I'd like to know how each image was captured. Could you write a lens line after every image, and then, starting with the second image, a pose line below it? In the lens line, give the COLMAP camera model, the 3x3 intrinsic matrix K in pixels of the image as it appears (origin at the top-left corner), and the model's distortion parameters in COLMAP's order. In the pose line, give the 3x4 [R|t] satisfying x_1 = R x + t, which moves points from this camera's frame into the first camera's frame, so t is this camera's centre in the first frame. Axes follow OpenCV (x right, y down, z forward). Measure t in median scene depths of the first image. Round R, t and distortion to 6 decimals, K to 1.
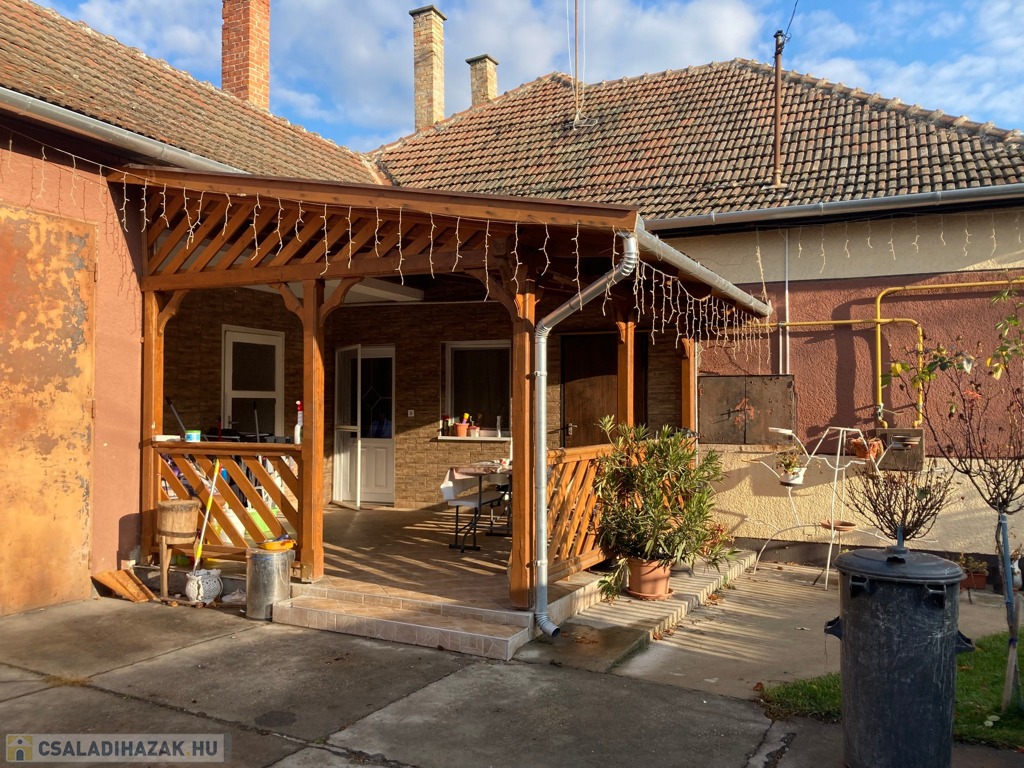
lens RADIAL K [[832.1, 0, 514.0], [0, 832.1, 381.5], [0, 0, 1]] dist [0.026874, -0.036345]
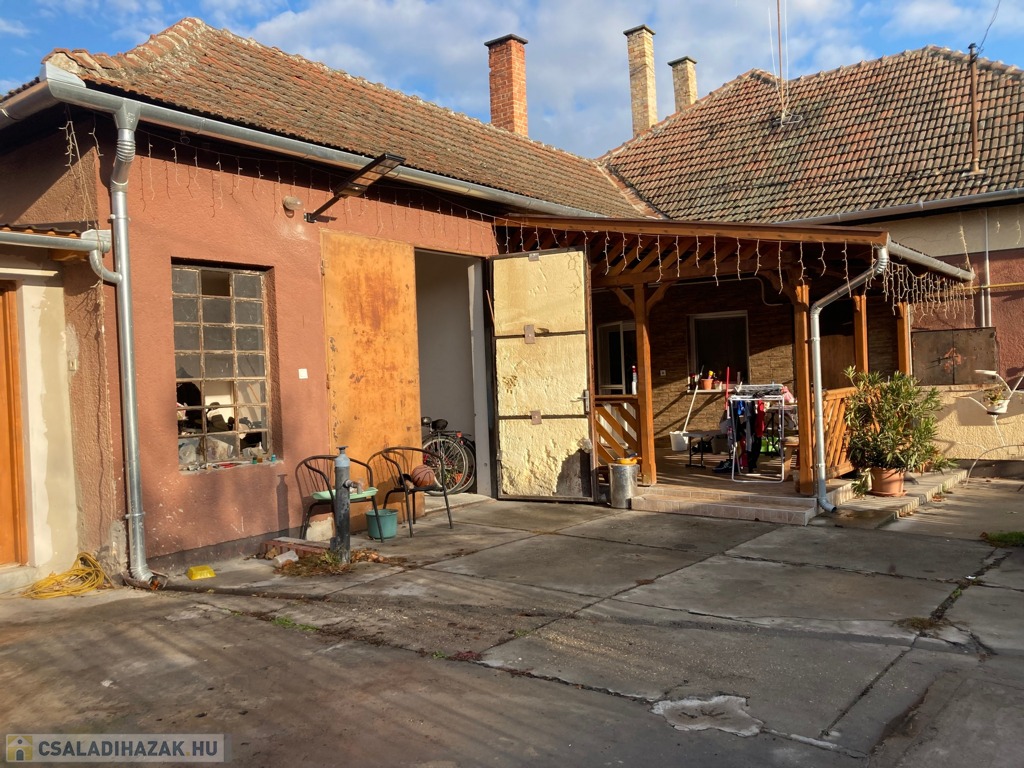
lens RADIAL K [[832.1, 0, 508.8], [0, 832.1, 385.2], [0, 0, 1]] dist [0.026874, -0.036345]
pose [[0.980973, -0.041308, -0.189700, -0.139994], [0.050646, 0.997719, 0.044639, -0.014070], [0.187423, -0.053398, 0.980827, -0.355581]]
